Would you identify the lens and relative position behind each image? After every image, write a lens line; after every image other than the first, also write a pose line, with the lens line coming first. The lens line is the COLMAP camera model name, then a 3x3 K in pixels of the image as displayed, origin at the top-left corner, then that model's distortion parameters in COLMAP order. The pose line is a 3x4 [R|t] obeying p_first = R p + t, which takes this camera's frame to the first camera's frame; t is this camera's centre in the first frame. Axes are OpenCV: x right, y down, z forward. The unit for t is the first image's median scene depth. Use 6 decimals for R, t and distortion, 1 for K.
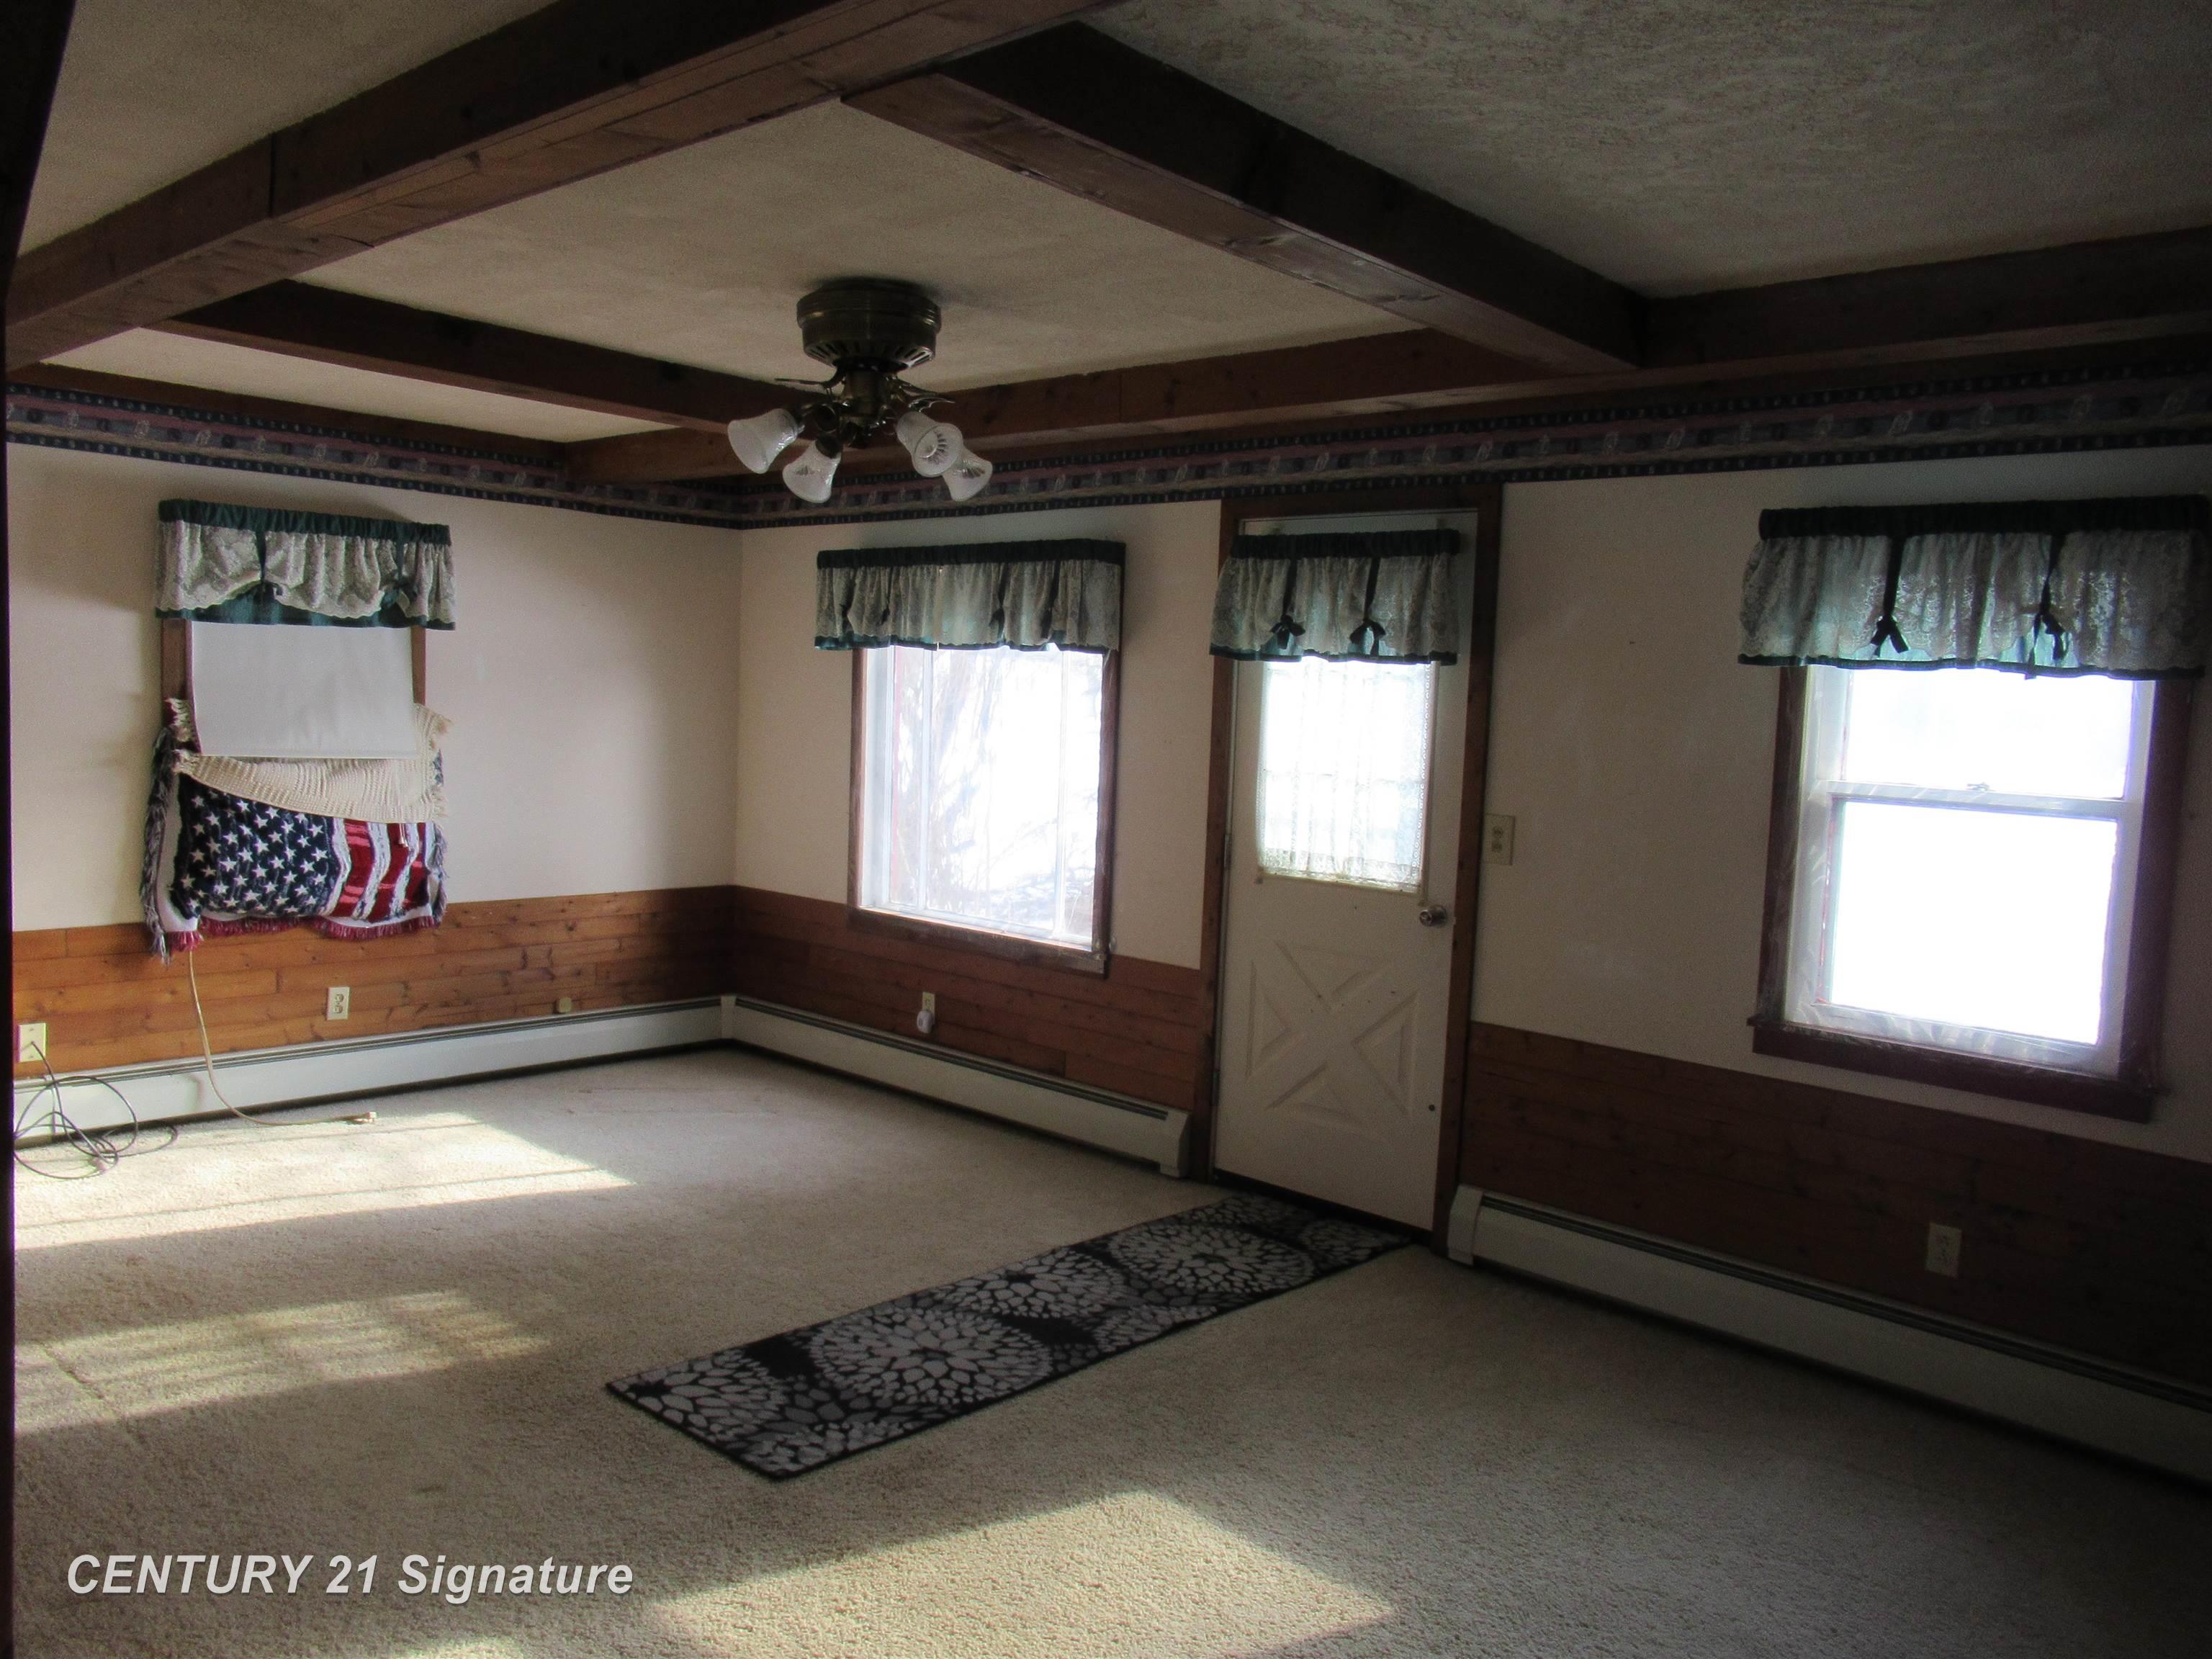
lens RADIAL K [[1663.1, 0, 1110.9], [0, 1663.1, 835.6], [0, 0, 1]] dist [-0.002395, -0.003036]
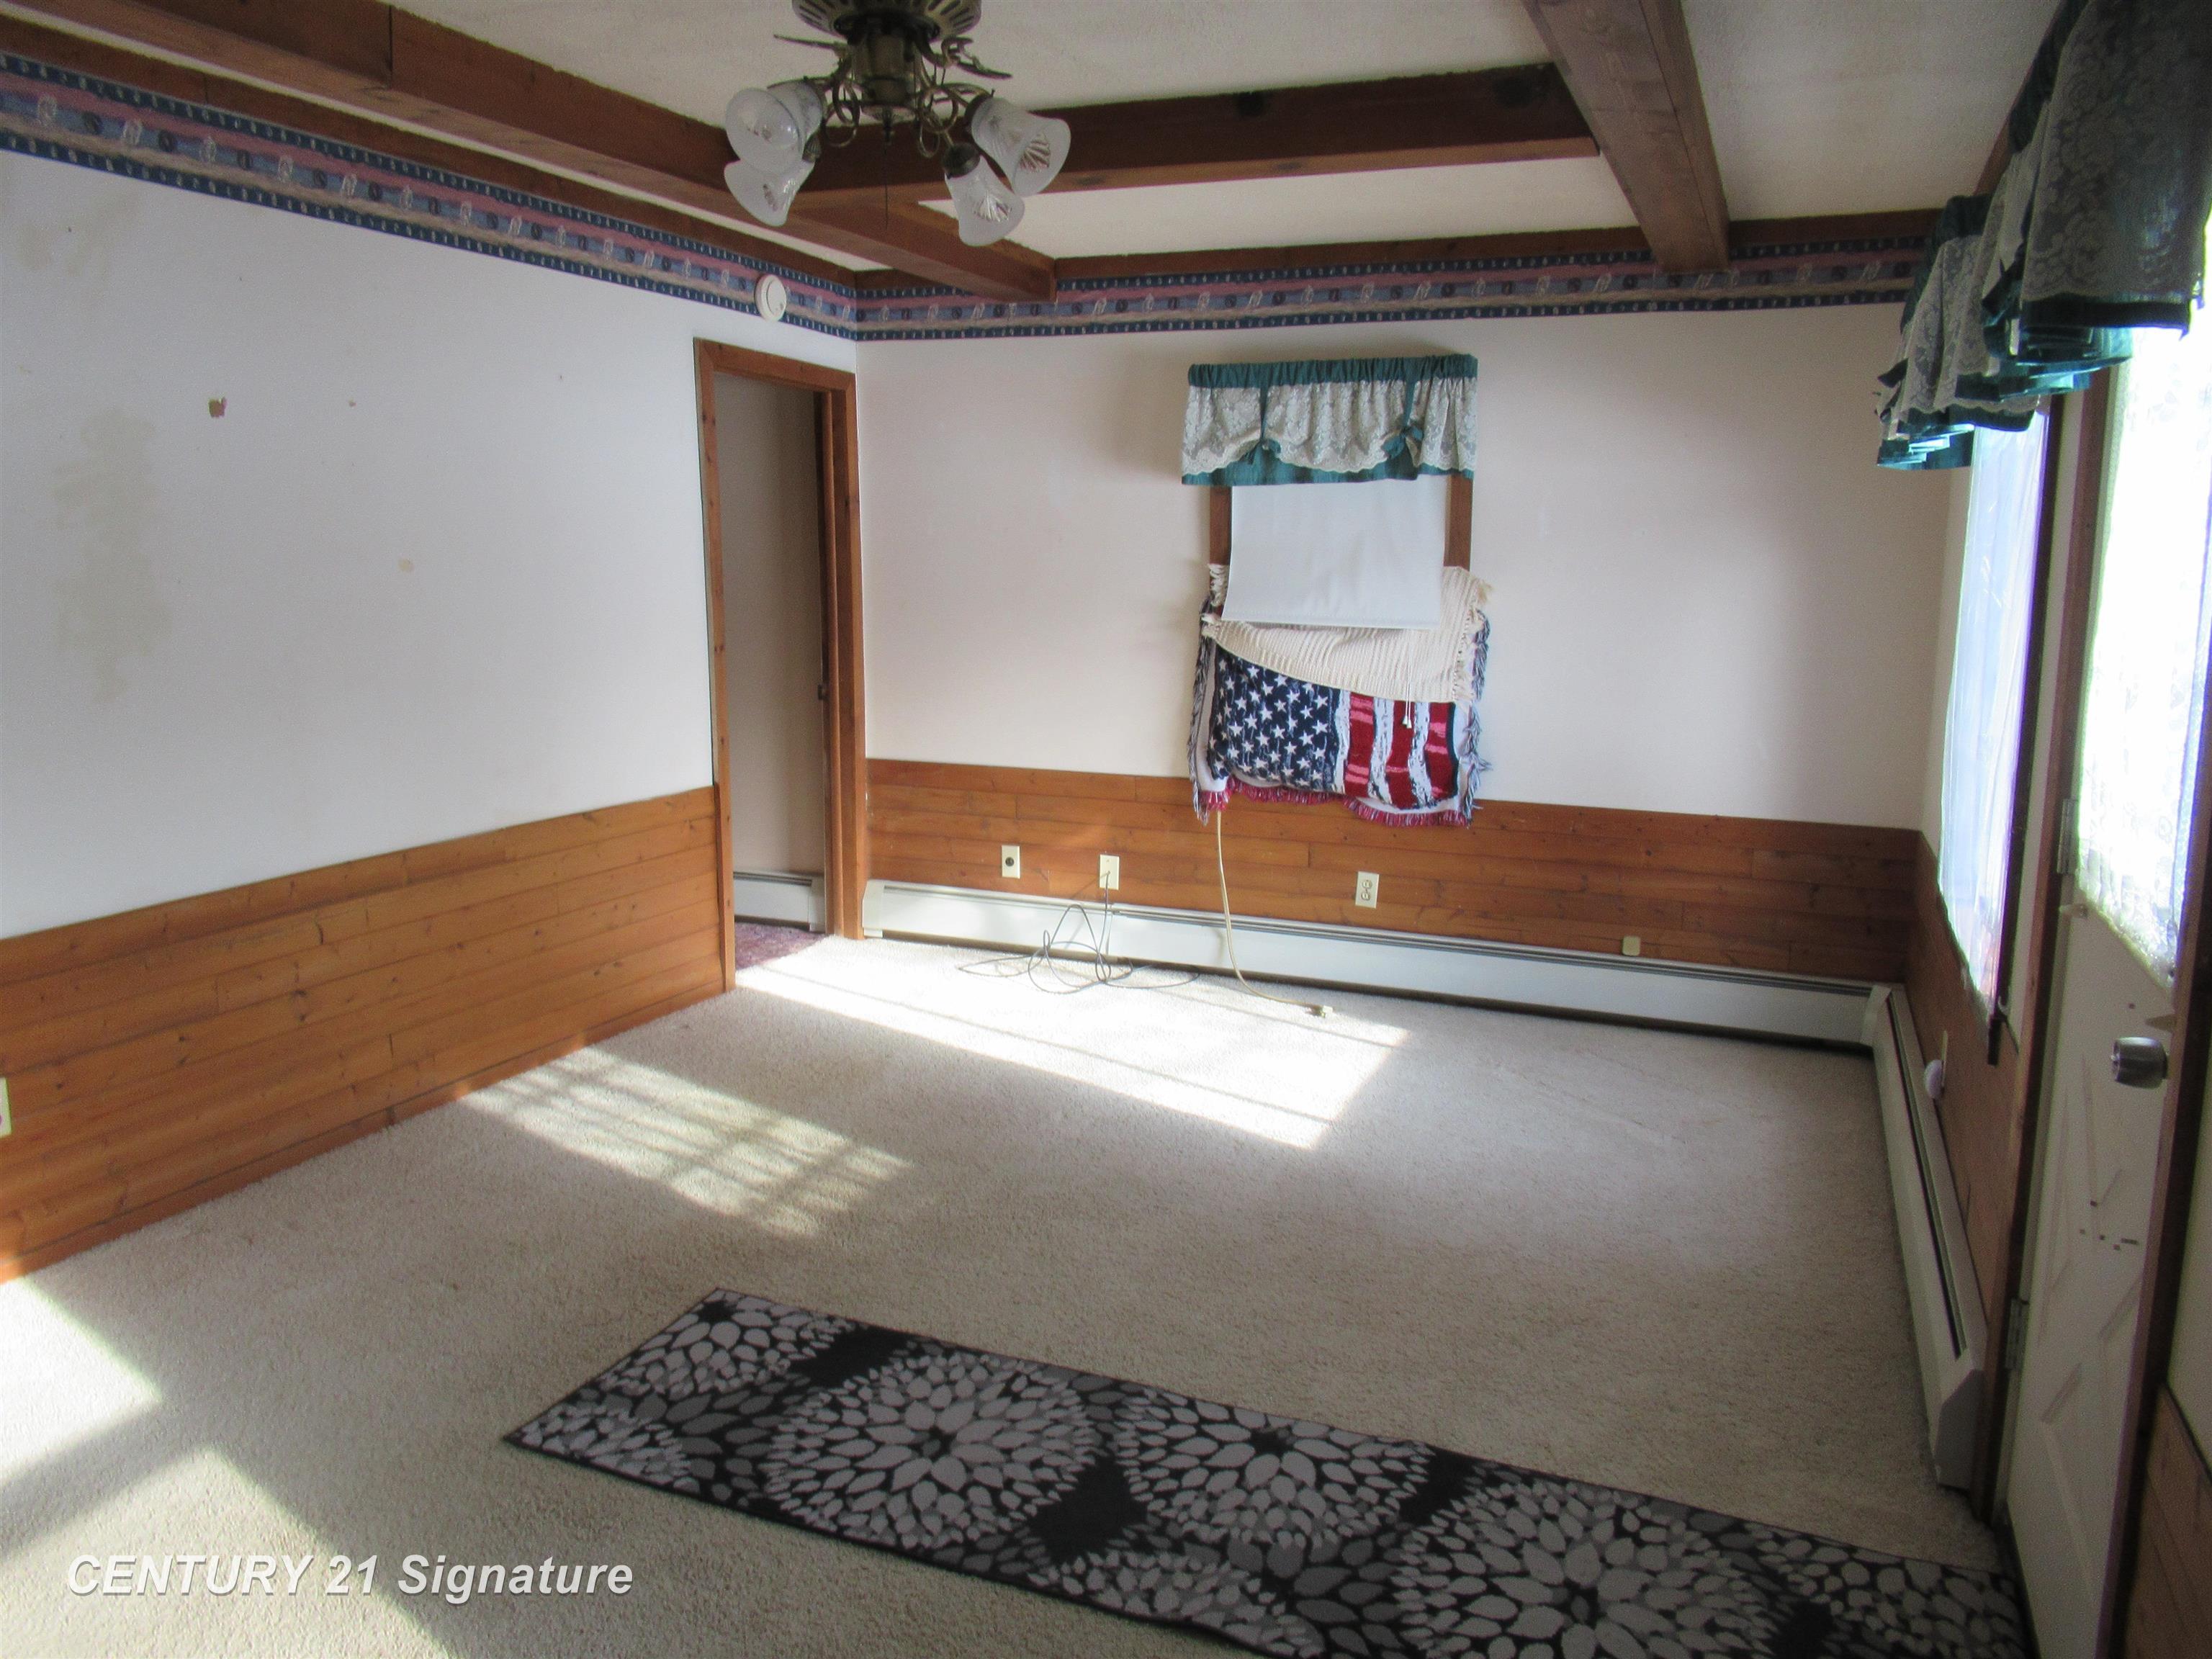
lens RADIAL K [[1663.1, 0, 1110.9], [0, 1663.1, 835.6], [0, 0, 1]] dist [-0.002395, -0.003036]
pose [[0.342972, 0.125816, -0.930882, 0.398479], [-0.077243, 0.991411, 0.105537, -0.019682], [0.936164, 0.035708, 0.349745, 0.592509]]
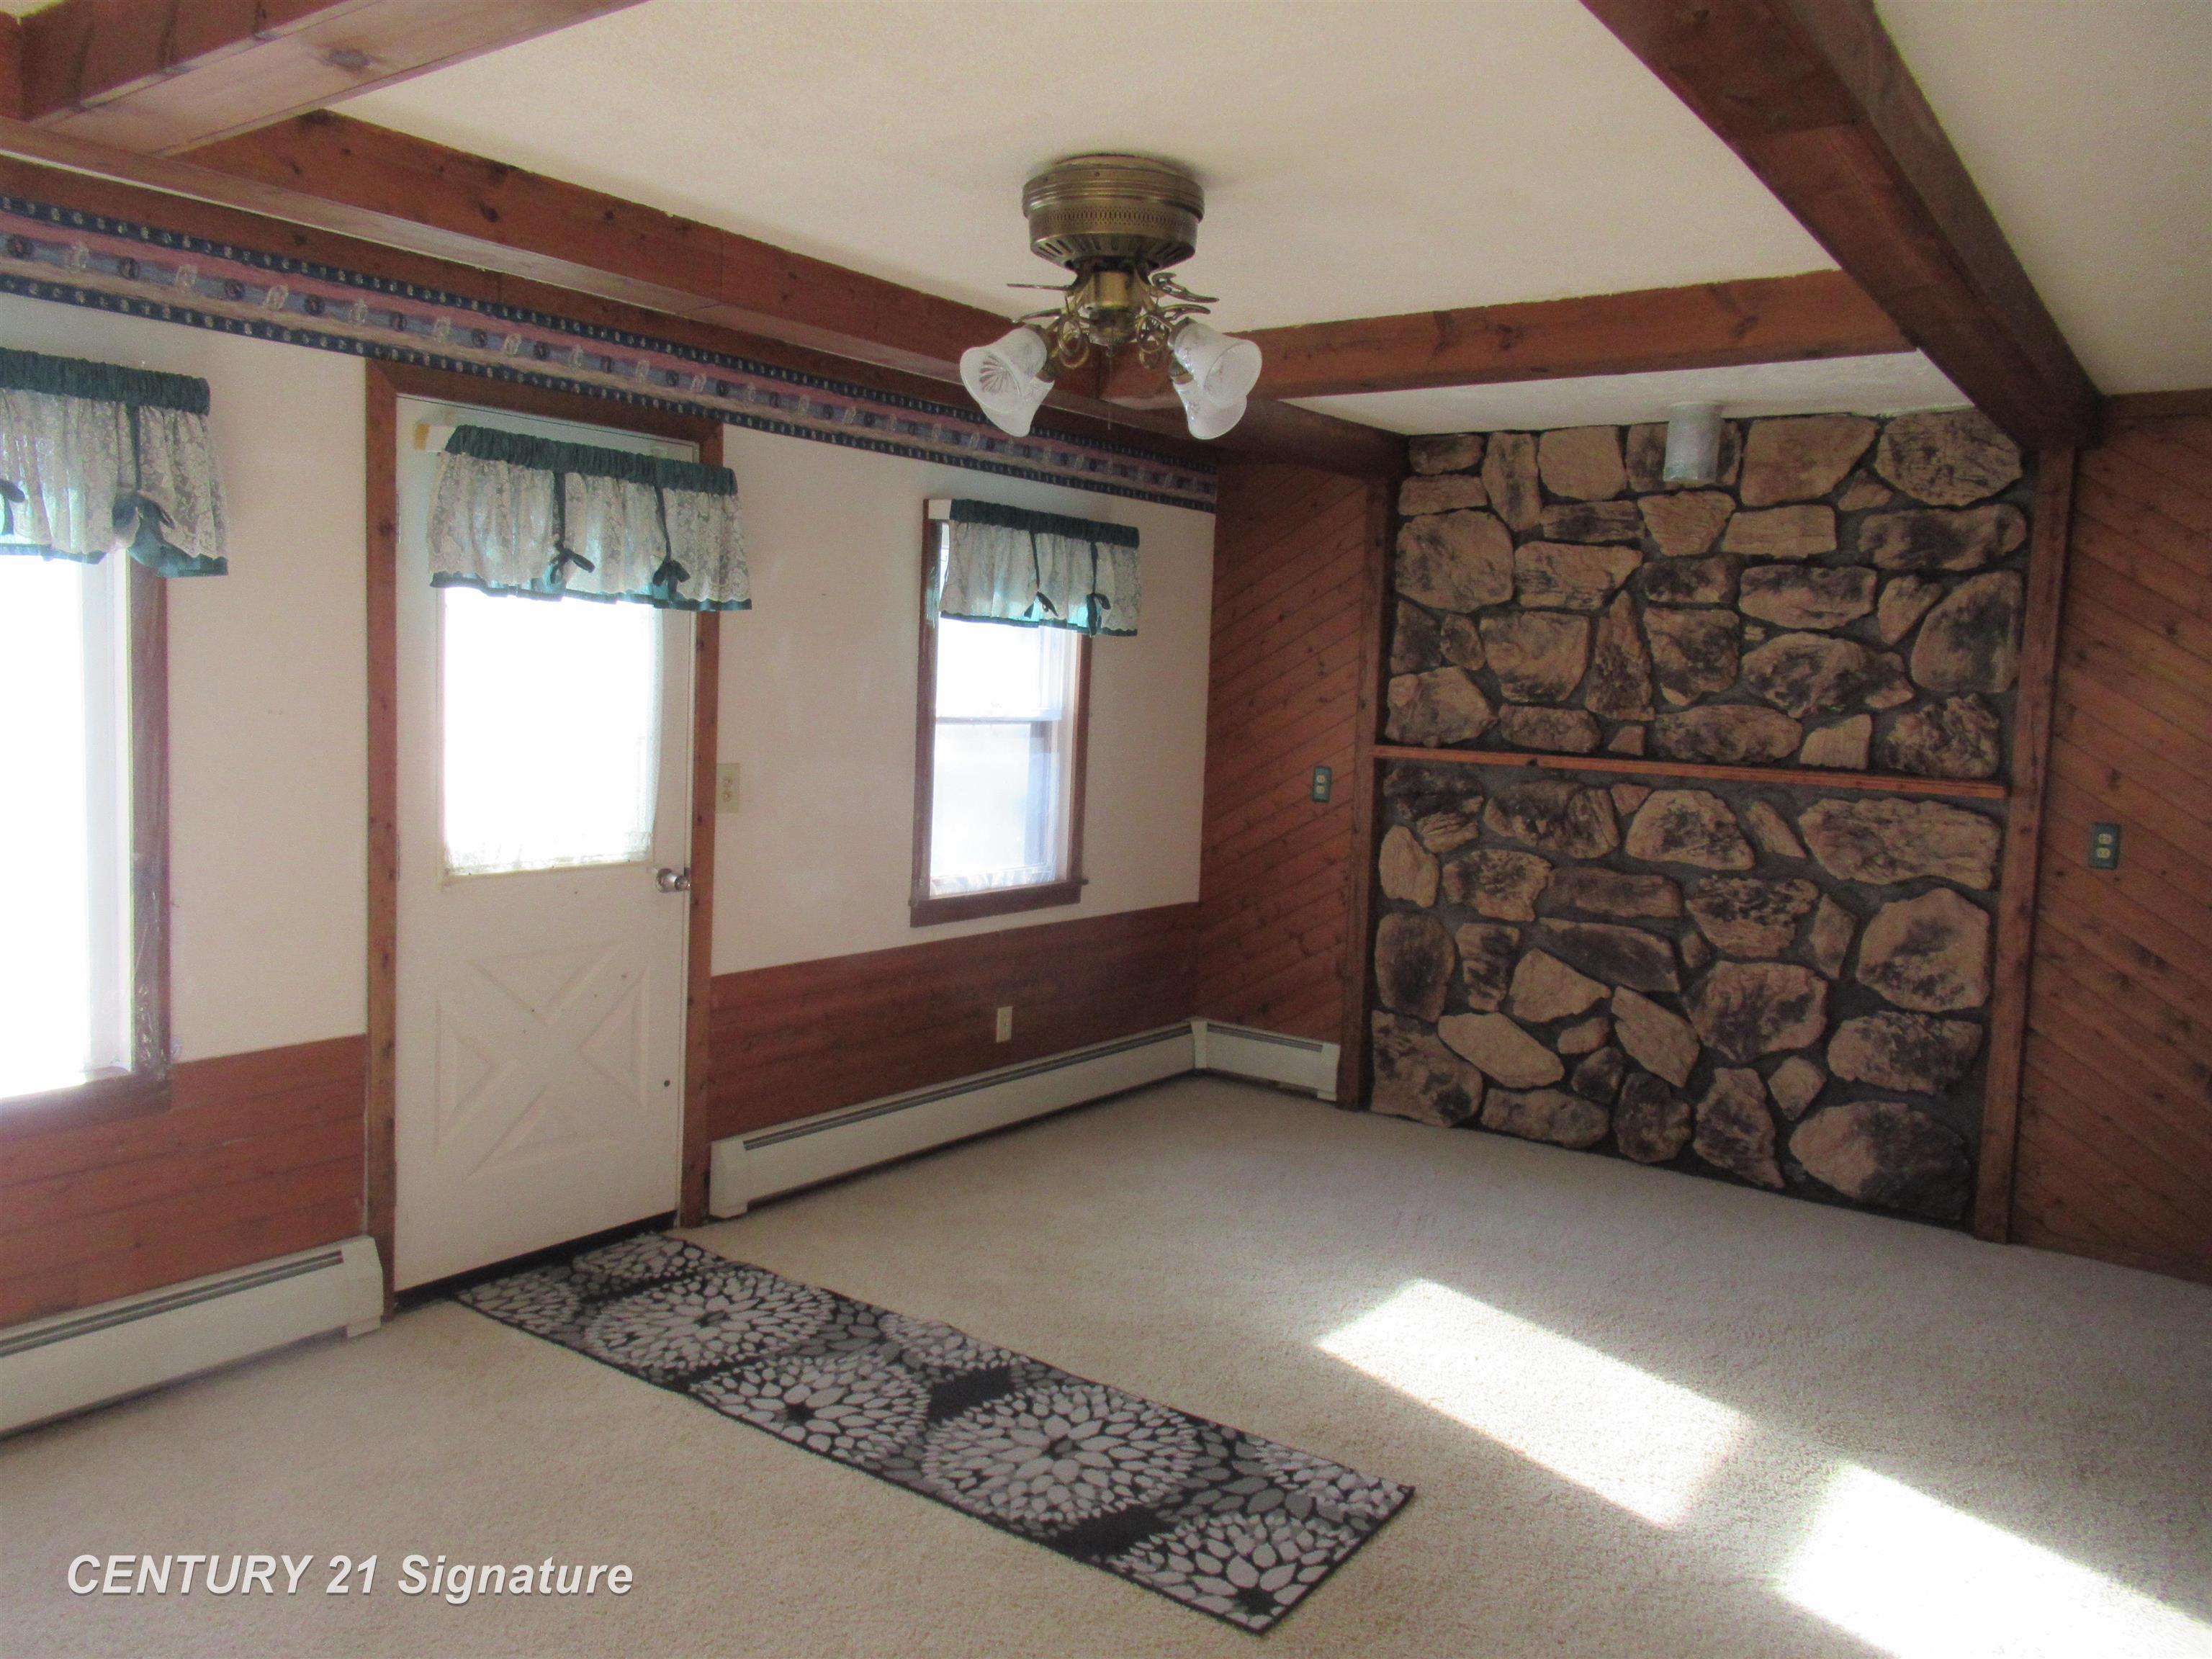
lens RADIAL K [[1663.1, 0, 1110.9], [0, 1663.1, 835.6], [0, 0, 1]] dist [-0.002395, -0.003036]
pose [[-0.108100, -0.148728, 0.982952, -0.666221], [0.038864, 0.987358, 0.153669, -0.098539], [-0.993380, 0.054813, -0.100953, 0.760900]]
